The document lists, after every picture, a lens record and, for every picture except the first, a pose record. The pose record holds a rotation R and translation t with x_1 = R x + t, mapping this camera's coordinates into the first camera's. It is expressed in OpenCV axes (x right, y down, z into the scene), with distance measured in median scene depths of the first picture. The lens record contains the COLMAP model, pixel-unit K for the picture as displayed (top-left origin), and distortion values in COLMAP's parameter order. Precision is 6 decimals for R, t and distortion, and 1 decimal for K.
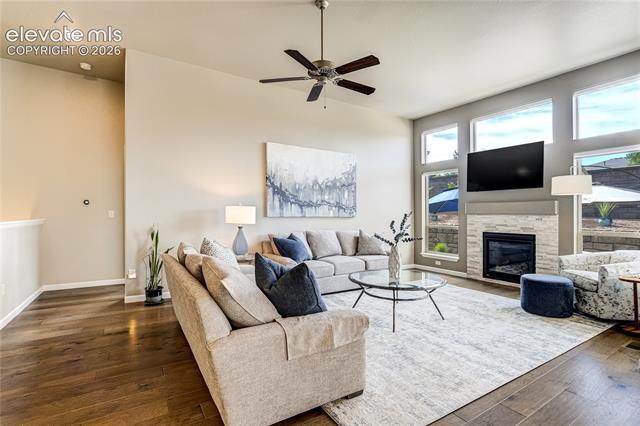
lens RADIAL K [[302.6, 0, 313.2], [0, 302.6, 218.6], [0, 0, 1]] dist [-0.044764, 0.014046]
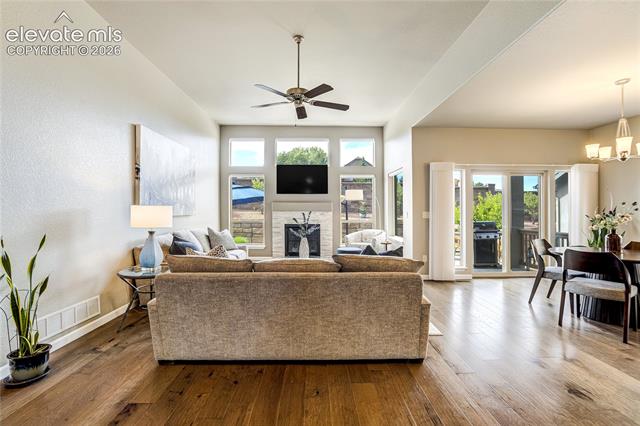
lens RADIAL K [[302.6, 0, 320.7], [0, 302.6, 209.1], [0, 0, 1]] dist [-0.044764, 0.014046]
pose [[0.493190, -0.006599, 0.869896, -0.570002], [0.010510, 0.999943, 0.001627, -0.025034], [-0.869858, 0.008340, 0.493232, 0.192040]]
